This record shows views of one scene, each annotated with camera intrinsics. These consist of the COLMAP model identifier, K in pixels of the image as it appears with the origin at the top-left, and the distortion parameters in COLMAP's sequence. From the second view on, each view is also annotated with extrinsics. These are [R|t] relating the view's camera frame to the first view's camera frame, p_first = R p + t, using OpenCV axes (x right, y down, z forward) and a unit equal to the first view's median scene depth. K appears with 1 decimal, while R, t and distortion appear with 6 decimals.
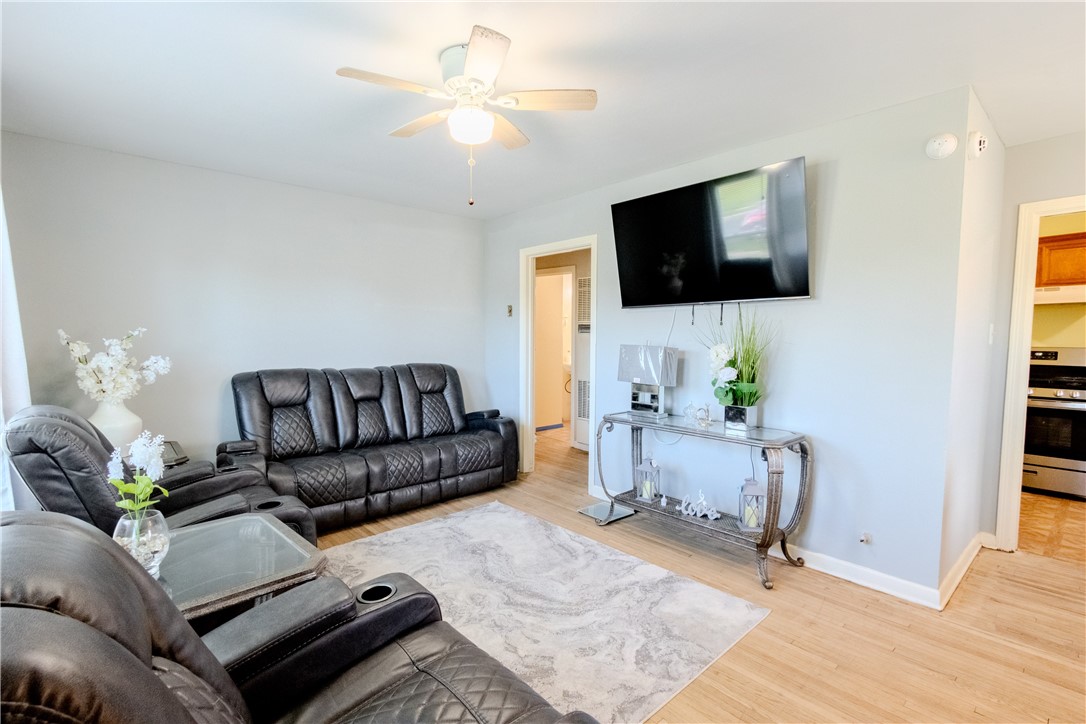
lens RADIAL K [[486.8, 0, 544.1], [0, 486.8, 366.3], [0, 0, 1]] dist [0.020070, 0.000289]
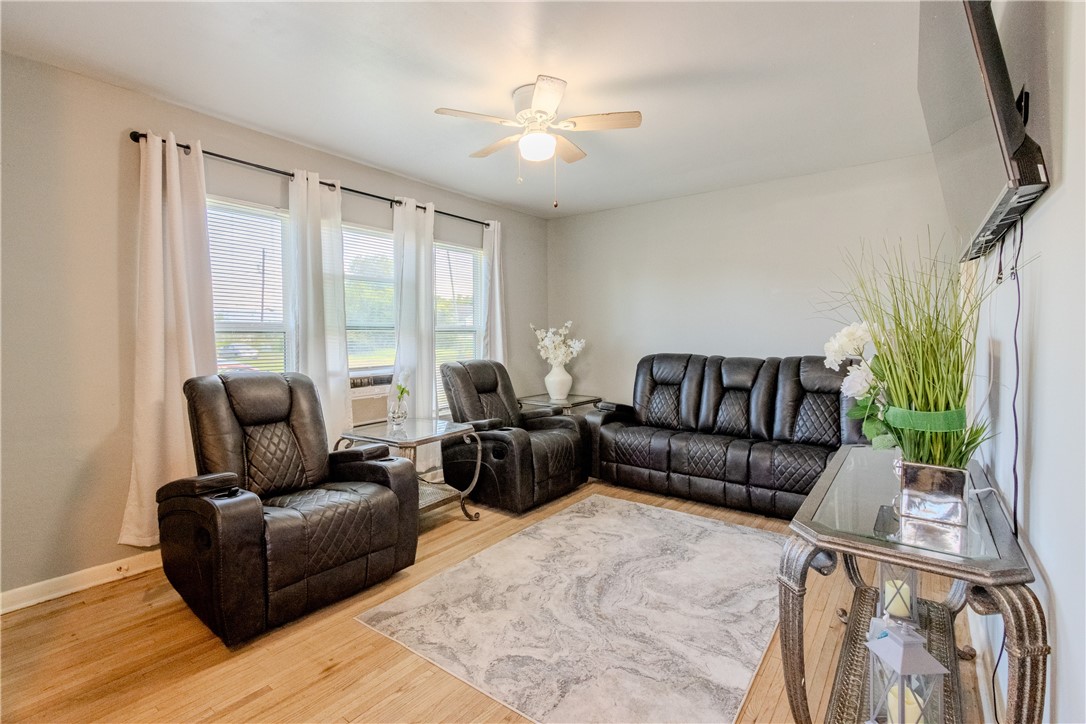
lens RADIAL K [[510.1, 0, 542.0], [0, 510.1, 334.5], [0, 0, 1]] dist [0.001271, 0.000075]
pose [[0.197820, 0.000763, -0.980238, 0.690511], [-0.056812, 0.998328, -0.010688, -0.010657], [0.978591, 0.057803, 0.197533, 0.484228]]
